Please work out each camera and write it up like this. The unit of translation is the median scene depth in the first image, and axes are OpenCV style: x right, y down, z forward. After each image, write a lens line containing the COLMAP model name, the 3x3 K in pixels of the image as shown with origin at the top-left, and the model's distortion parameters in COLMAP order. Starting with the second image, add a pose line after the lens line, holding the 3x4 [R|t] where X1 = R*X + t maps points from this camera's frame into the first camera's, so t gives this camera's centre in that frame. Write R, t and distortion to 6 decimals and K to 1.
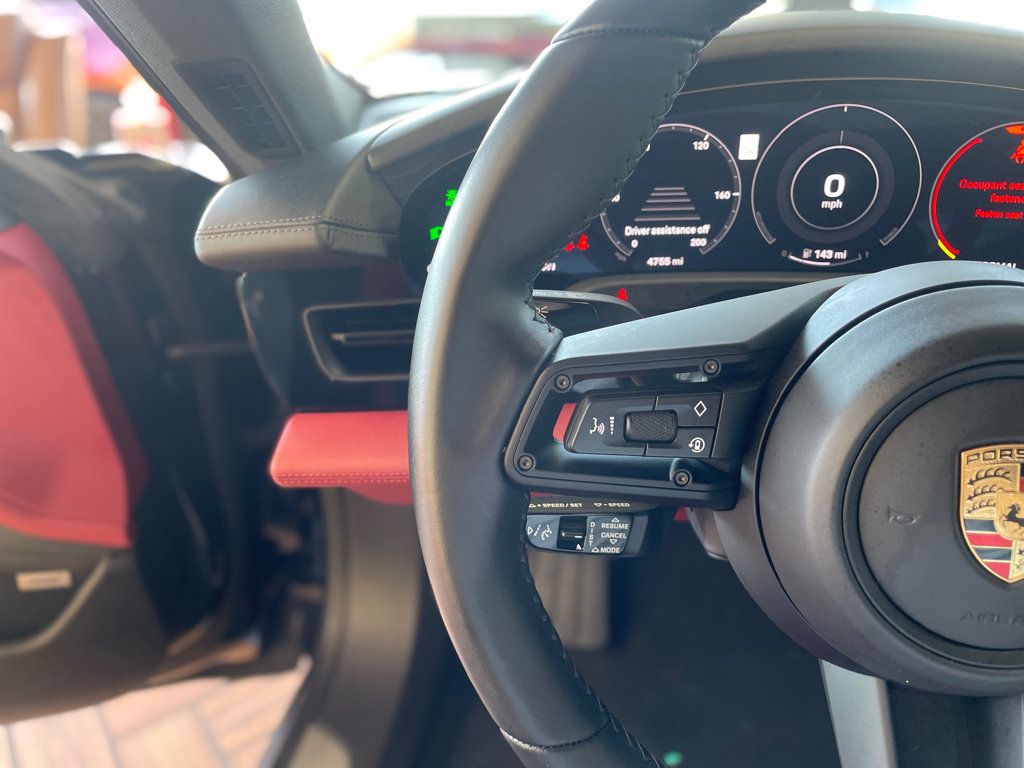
lens RADIAL K [[771.2, 0, 512.0], [0, 771.2, 384.0], [0, 0, 1]] dist [0.078203, -0.113880]
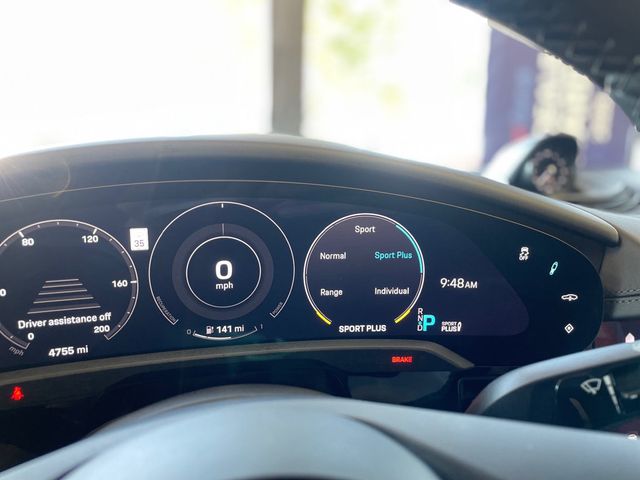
lens RADIAL K [[482.0, 0, 320.0], [0, 482.0, 240.0], [0, 0, 1]] dist [0.078203, -0.113880]
pose [[0.933250, -0.033618, 0.357652, 0.293743], [0.125899, 0.963072, -0.237994, -0.111701], [-0.336444, 0.267136, 0.903019, 0.310426]]
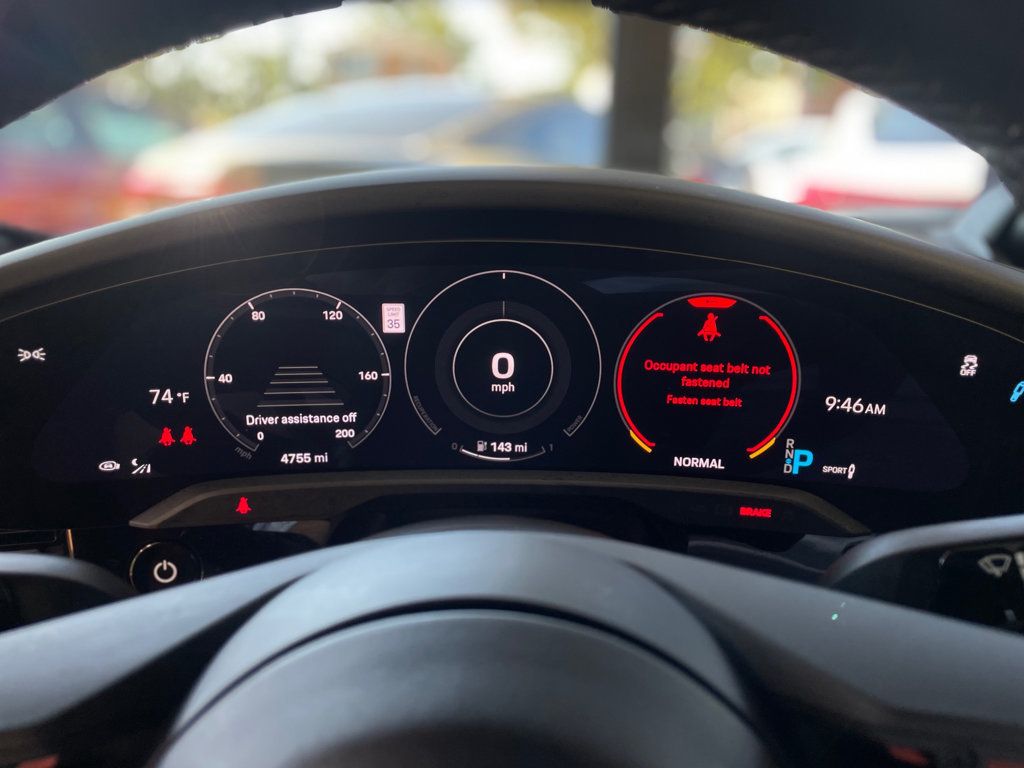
lens RADIAL K [[771.2, 0, 512.0], [0, 771.2, 384.0], [0, 0, 1]] dist [0.078203, -0.113880]
pose [[0.988106, -0.006018, 0.153655, 0.298452], [0.032070, 0.985326, -0.167642, -0.100184], [-0.150391, 0.170576, 0.973800, 0.220989]]
